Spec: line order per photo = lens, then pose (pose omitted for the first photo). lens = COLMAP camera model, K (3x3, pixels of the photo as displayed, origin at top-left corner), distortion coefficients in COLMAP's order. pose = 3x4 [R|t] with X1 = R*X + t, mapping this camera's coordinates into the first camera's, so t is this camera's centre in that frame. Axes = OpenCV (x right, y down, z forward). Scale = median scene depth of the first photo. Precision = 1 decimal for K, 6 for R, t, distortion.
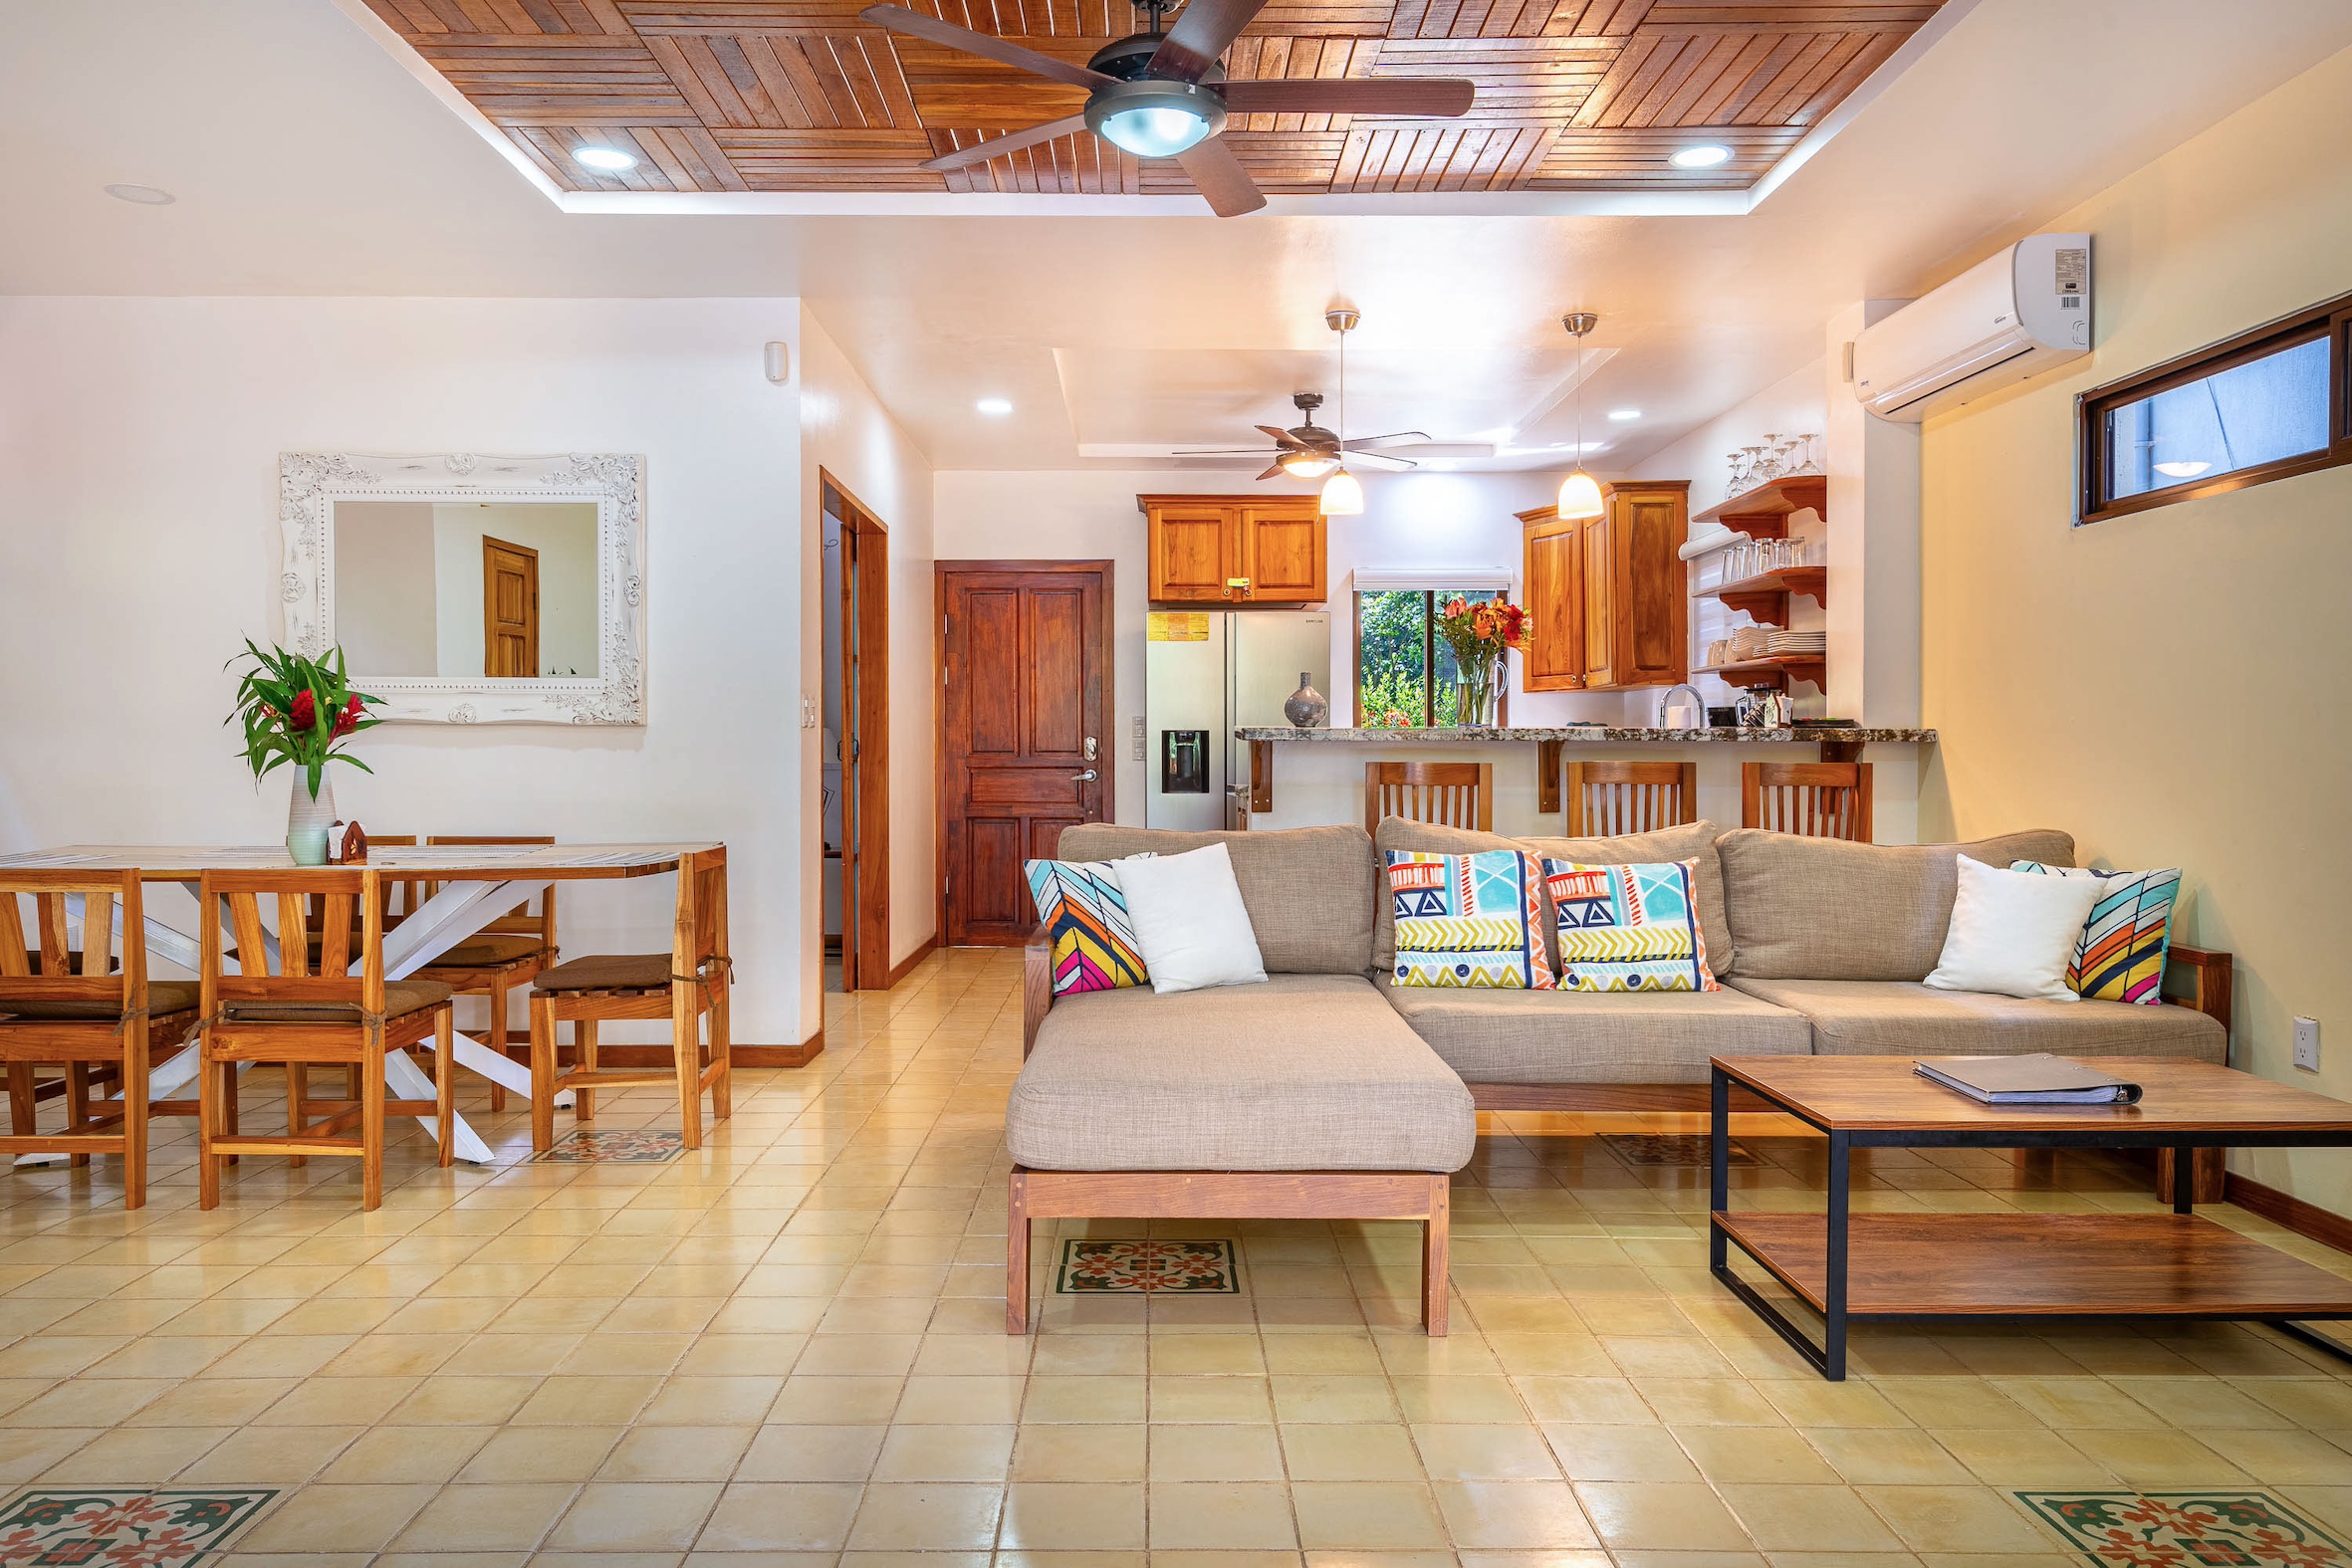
lens RADIAL K [[1641.1, 0, 1165.8], [0, 1641.1, 796.8], [0, 0, 1]] dist [-0.001285, -0.005922]
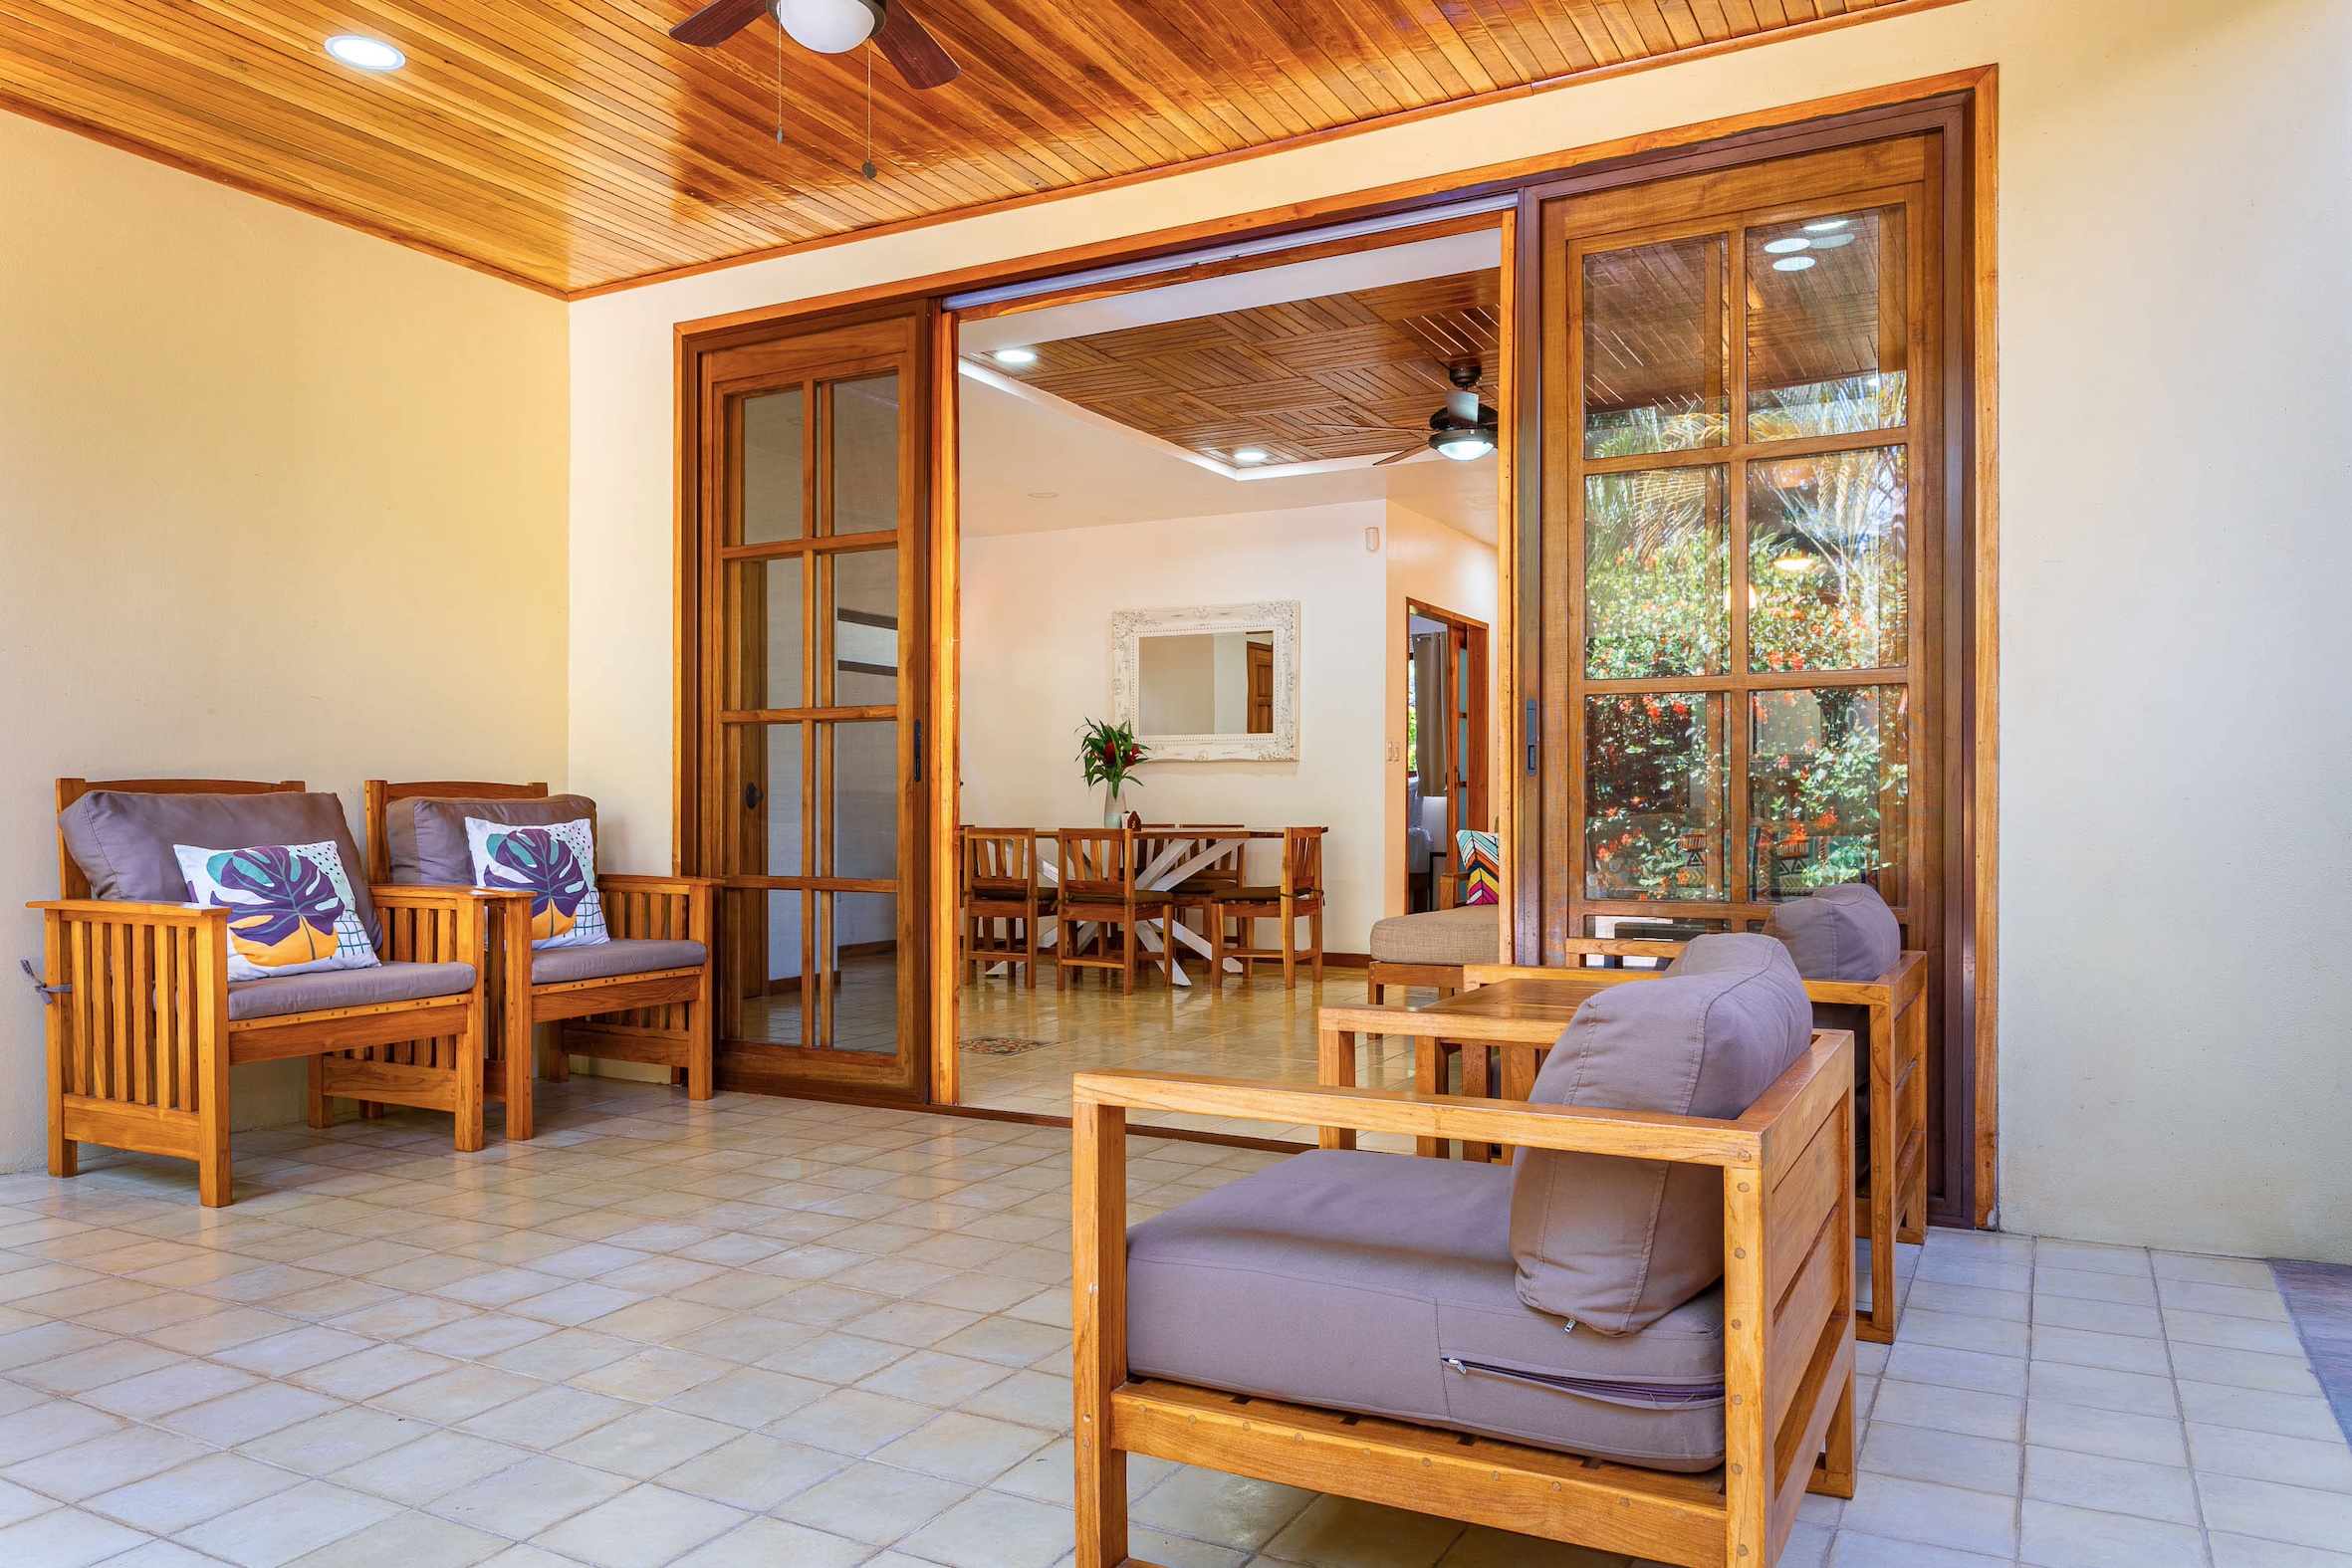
lens RADIAL K [[1641.1, 0, 1165.8], [0, 1641.1, 796.8], [0, 0, 1]] dist [-0.001285, -0.005922]
pose [[0.872689, -0.005321, -0.488247, 0.484853], [-0.009668, 0.999556, -0.028174, 0.053334], [0.488180, 0.029308, 0.872251, -0.669093]]
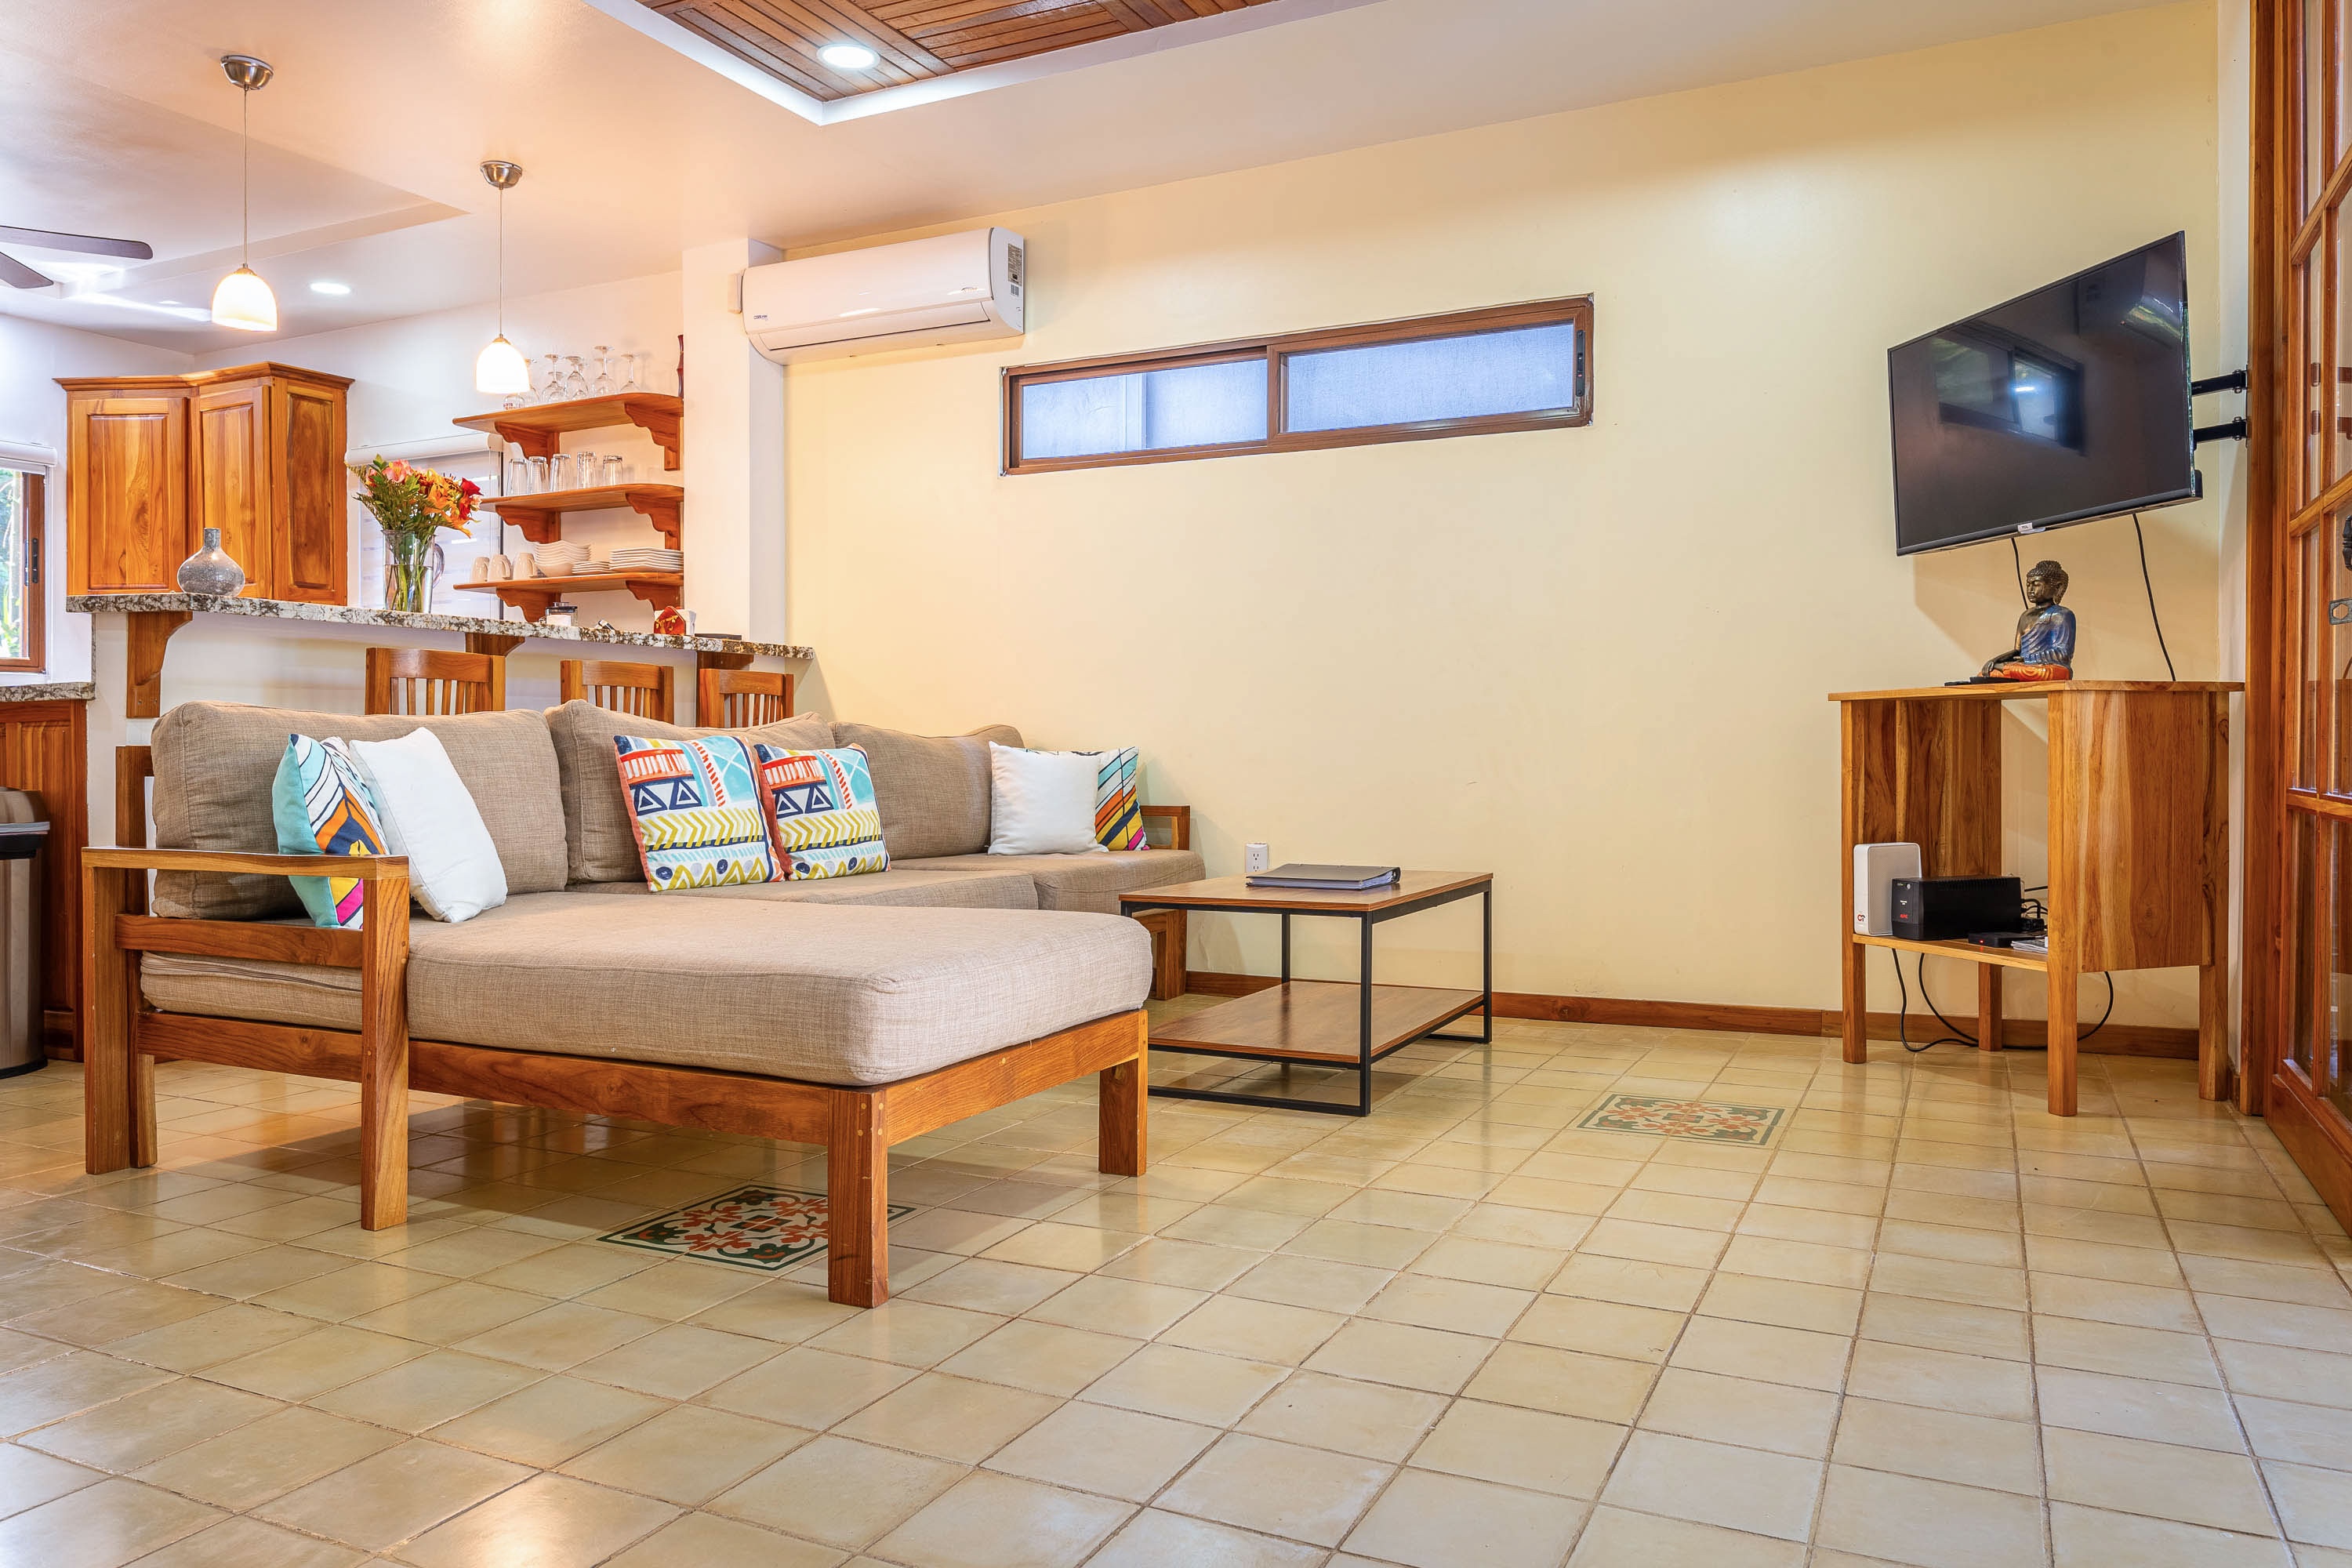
lens RADIAL K [[1611.3, 0, 1174.4], [0, 1611.3, 771.6], [0, 0, 1]] dist [0.002595, 0.000284]
pose [[0.451335, -0.015768, 0.892215, -0.477411], [0.029445, 0.999563, 0.002770, 0.057033], [-0.891869, 0.025022, 0.451602, 0.368775]]
